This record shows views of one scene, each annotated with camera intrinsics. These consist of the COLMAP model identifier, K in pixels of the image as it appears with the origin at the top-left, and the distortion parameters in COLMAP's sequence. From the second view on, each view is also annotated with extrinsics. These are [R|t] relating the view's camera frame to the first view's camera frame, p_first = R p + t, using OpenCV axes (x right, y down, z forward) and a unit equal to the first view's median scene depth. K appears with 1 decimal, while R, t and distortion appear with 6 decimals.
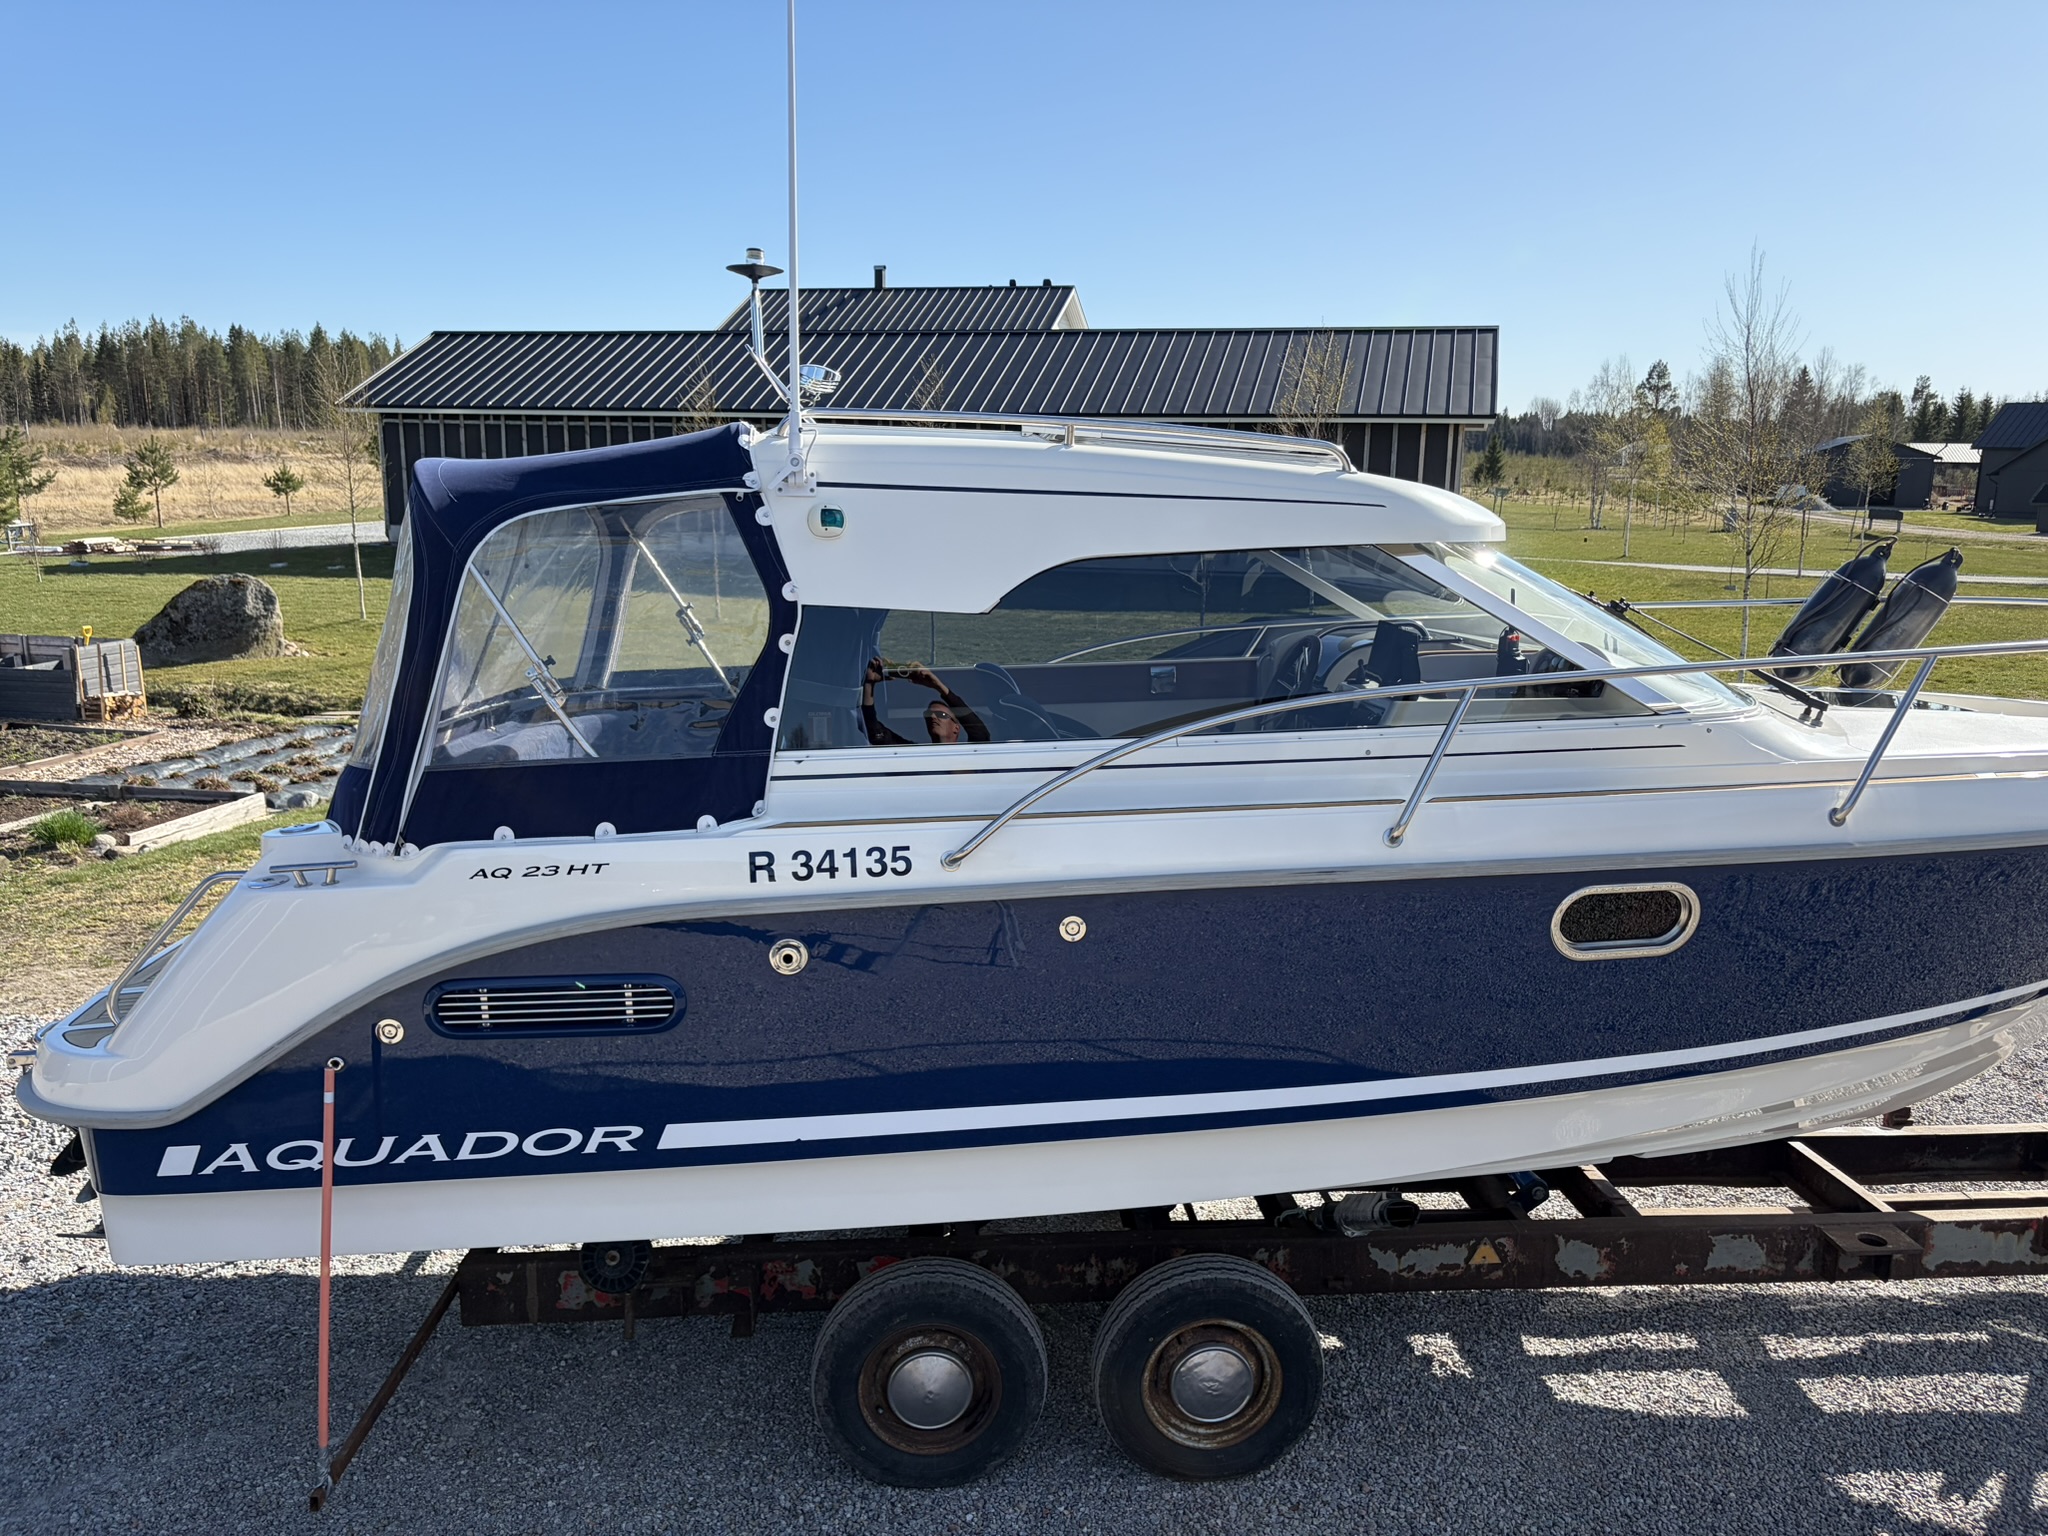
lens RADIAL K [[1556.8, 0, 1024.0], [0, 1556.8, 768.0], [0, 0, 1]] dist [0.055910, -0.081752]
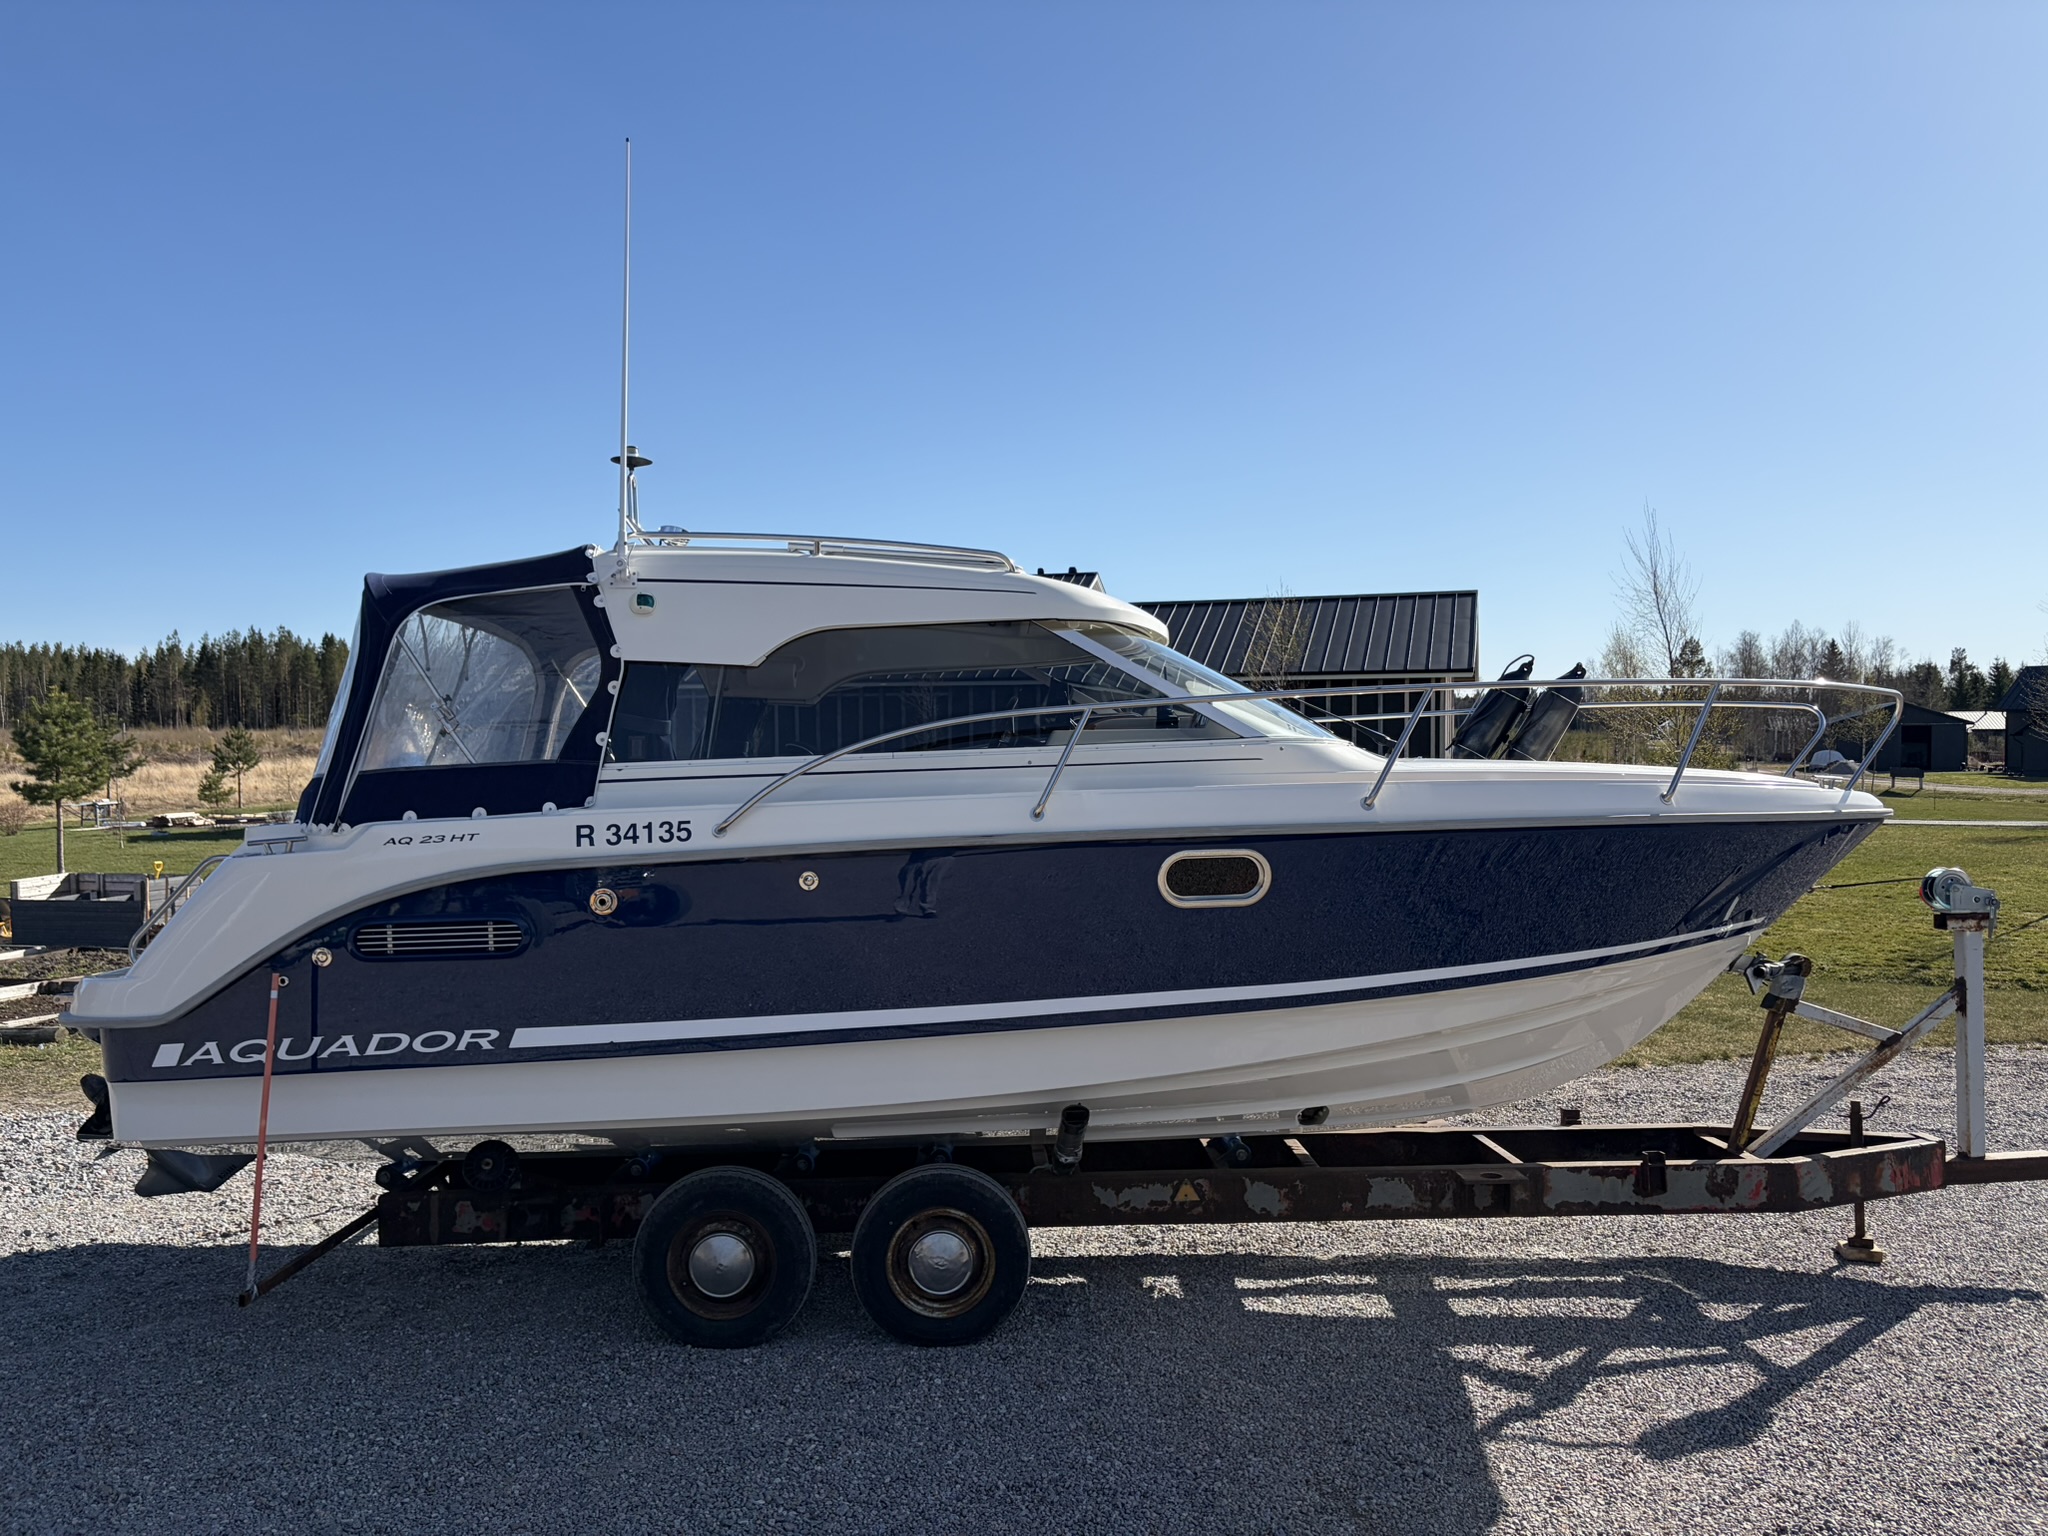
lens RADIAL K [[1556.9, 0, 1024.0], [0, 1556.9, 768.0], [0, 0, 1]] dist [0.014138, 0.005650]
pose [[0.999255, -0.017342, -0.034473, 0.271389], [0.010868, 0.983646, -0.179787, 0.252831], [0.037027, 0.179278, 0.983101, -0.380652]]
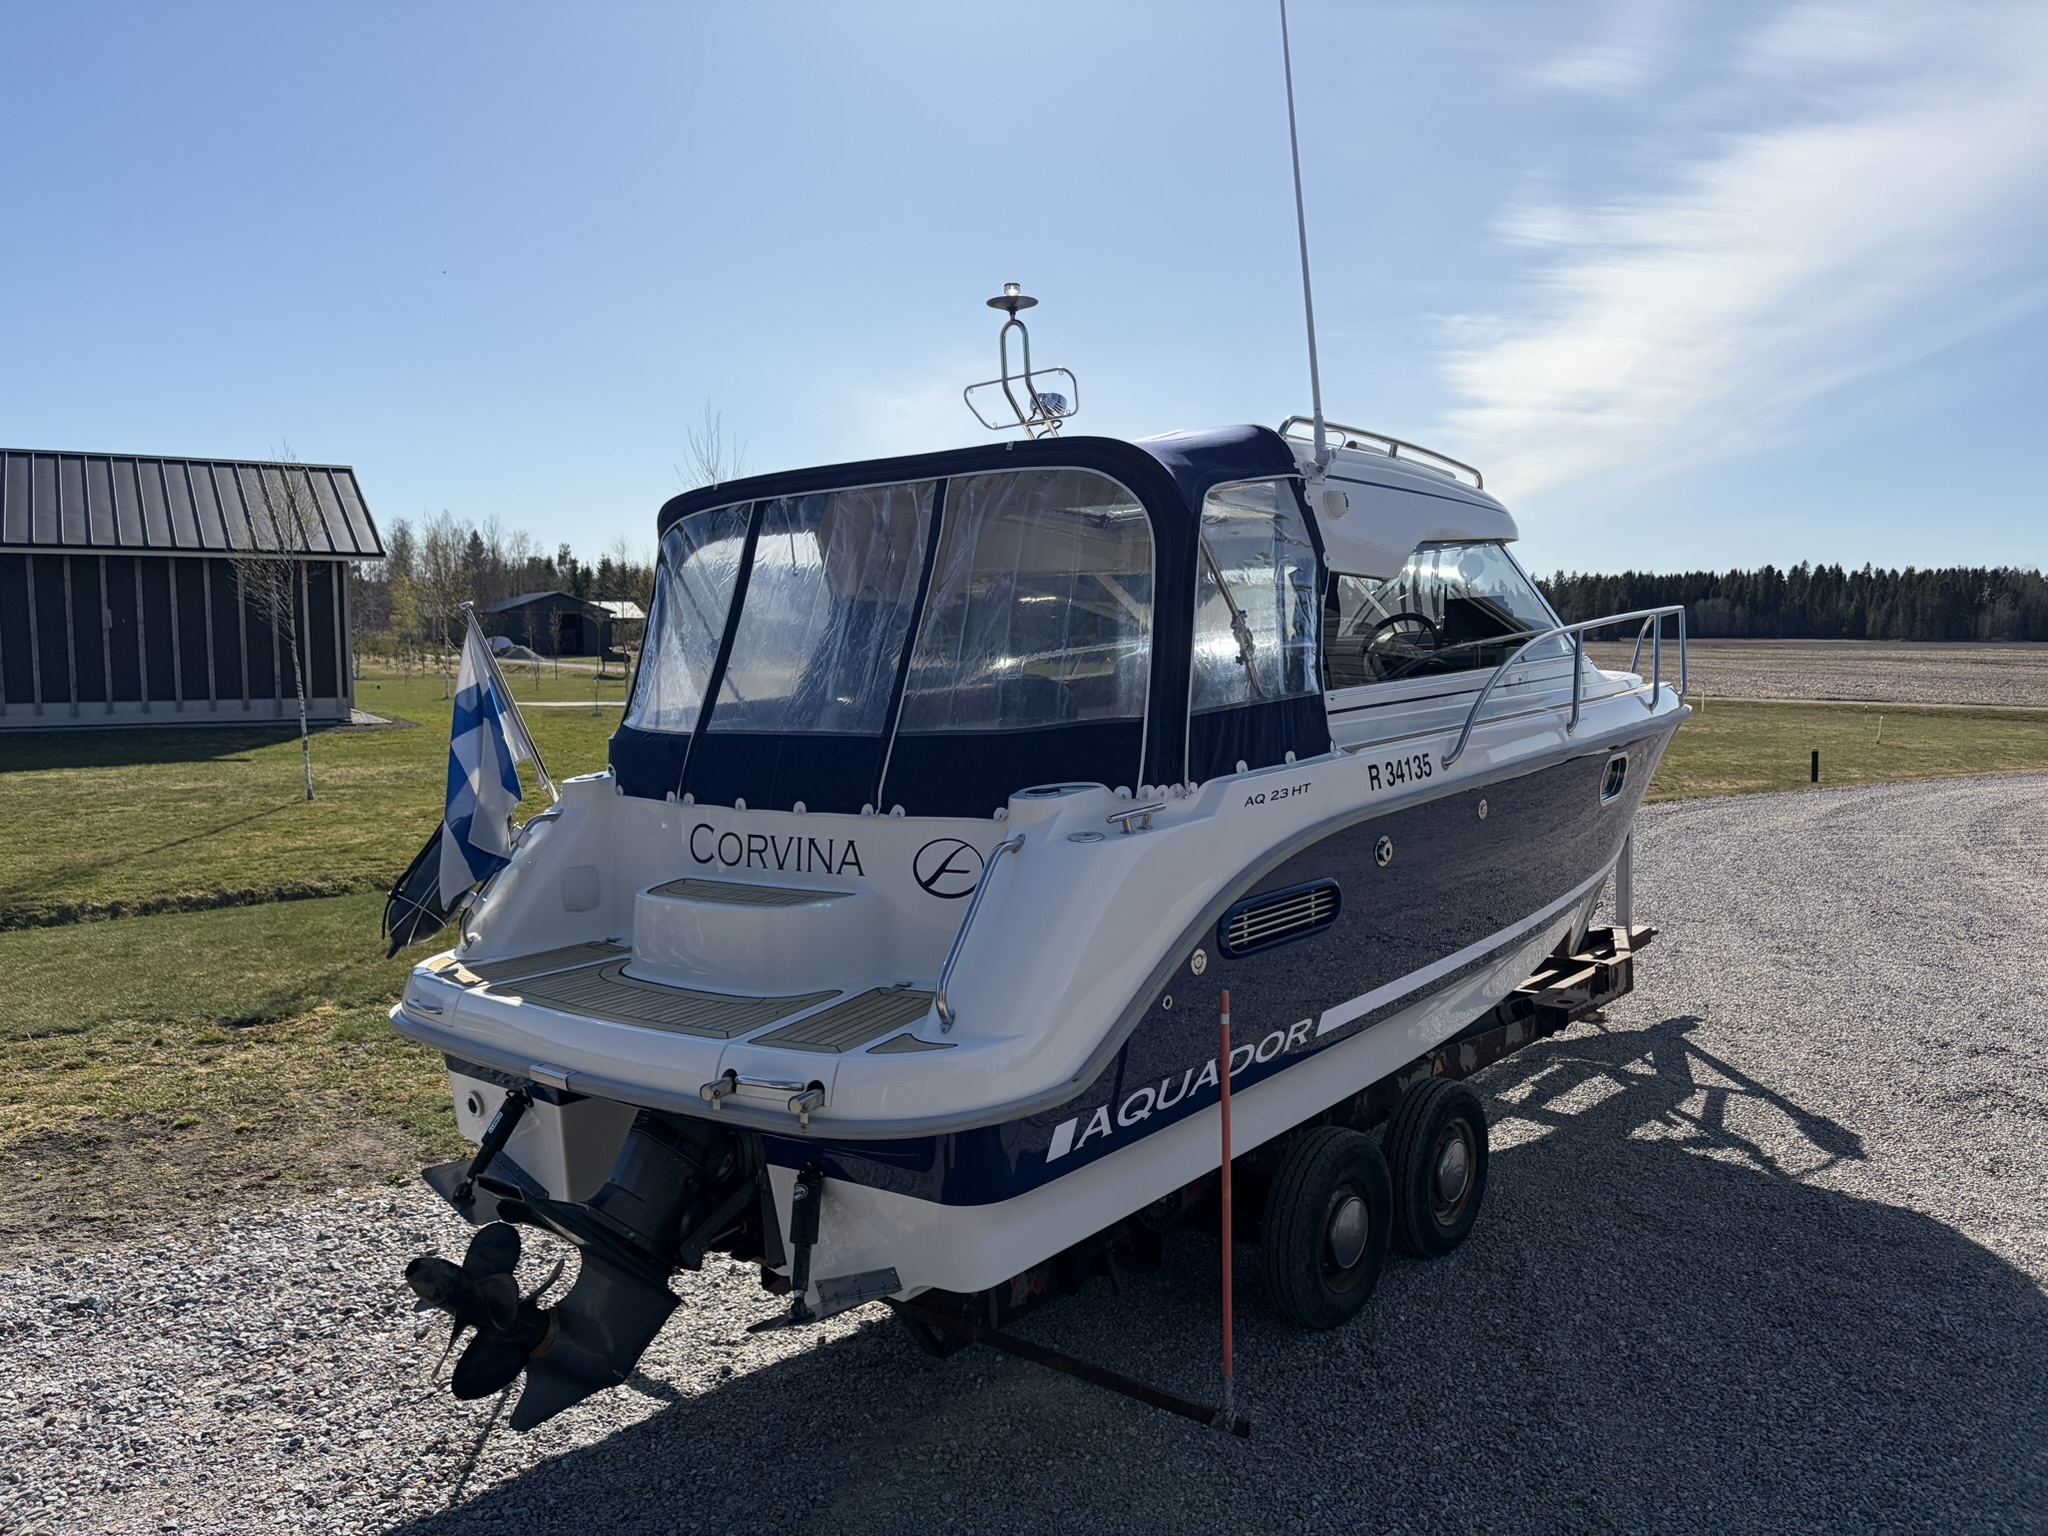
lens RADIAL K [[1556.9, 0, 1024.0], [0, 1556.9, 768.0], [0, 0, 1]] dist [0.014138, 0.005650]
pose [[0.696387, -0.077585, 0.713461, -1.185704], [0.147761, 0.988340, -0.036748, 0.058245], [-0.702291, 0.131013, 0.699731, 0.323018]]
